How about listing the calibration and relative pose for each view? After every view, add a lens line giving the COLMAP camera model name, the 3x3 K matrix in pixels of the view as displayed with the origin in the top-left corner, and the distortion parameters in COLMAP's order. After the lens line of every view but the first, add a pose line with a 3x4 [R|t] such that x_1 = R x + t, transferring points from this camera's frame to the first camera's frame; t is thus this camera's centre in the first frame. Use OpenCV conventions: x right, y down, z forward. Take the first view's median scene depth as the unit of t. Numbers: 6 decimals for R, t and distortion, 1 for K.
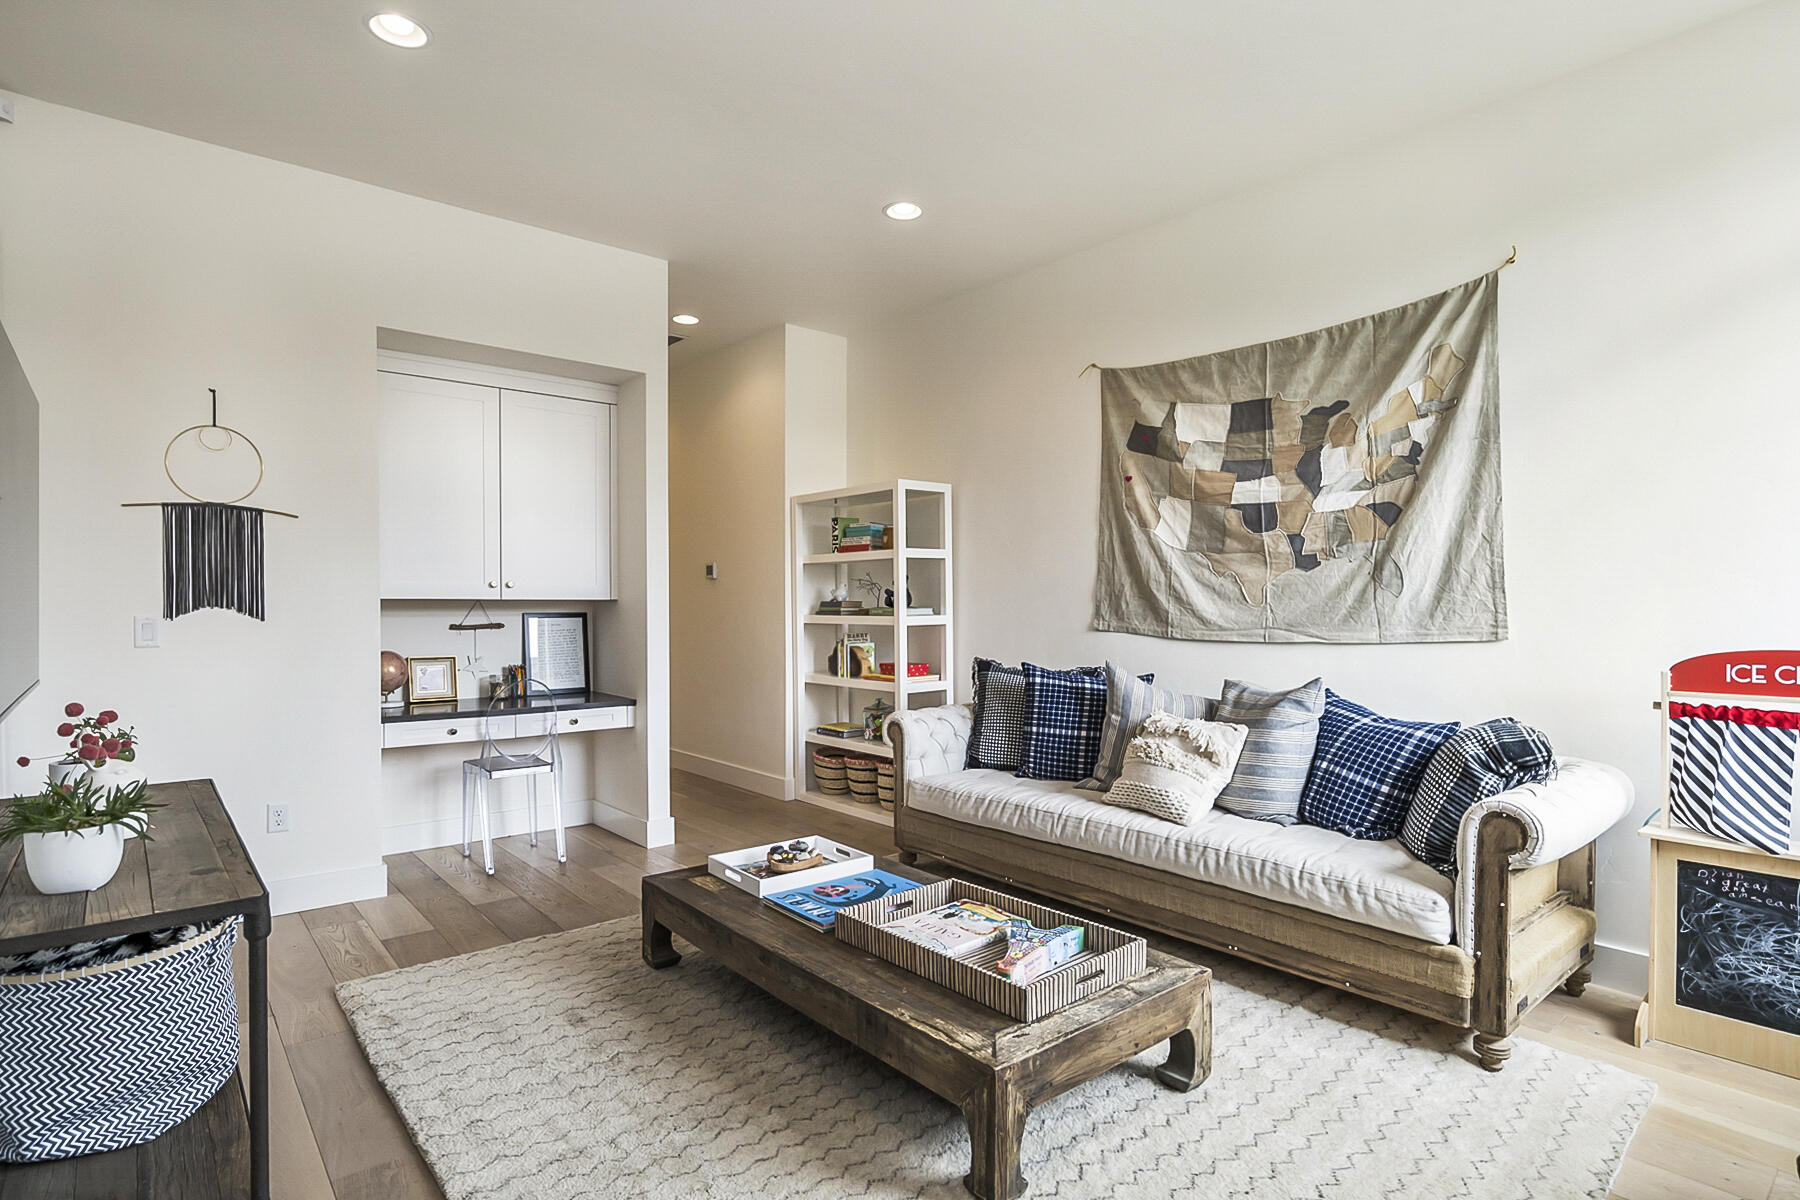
lens RADIAL K [[917.0, 0, 908.2], [0, 917.0, 602.9], [0, 0, 1]] dist [-0.003351, -0.000646]
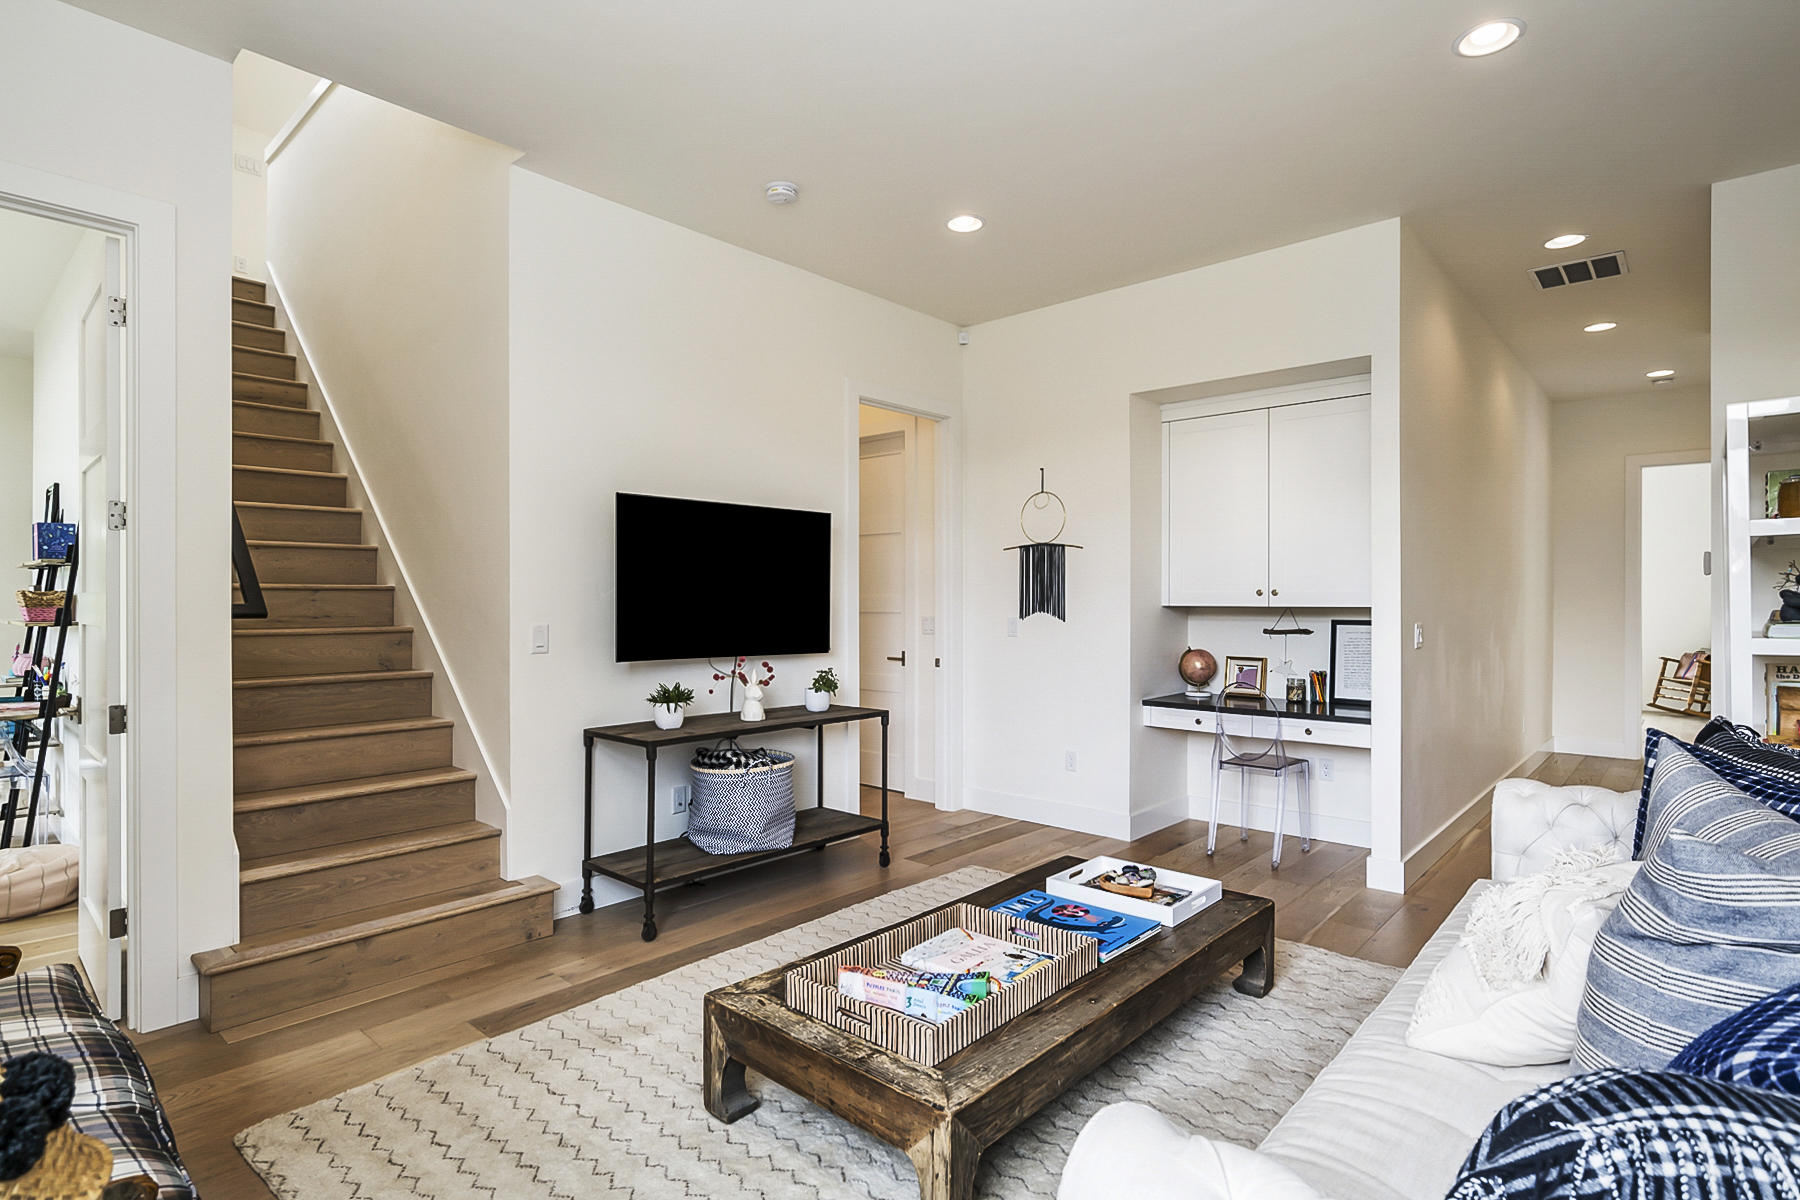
lens RADIAL K [[917.0, 0, 908.2], [0, 917.0, 602.9], [0, 0, 1]] dist [-0.003351, -0.000646]
pose [[0.139718, 0.004732, -0.990180, 0.696327], [-0.001384, 0.999989, 0.004584, -0.015955], [0.990190, 0.000730, 0.139723, 0.558278]]
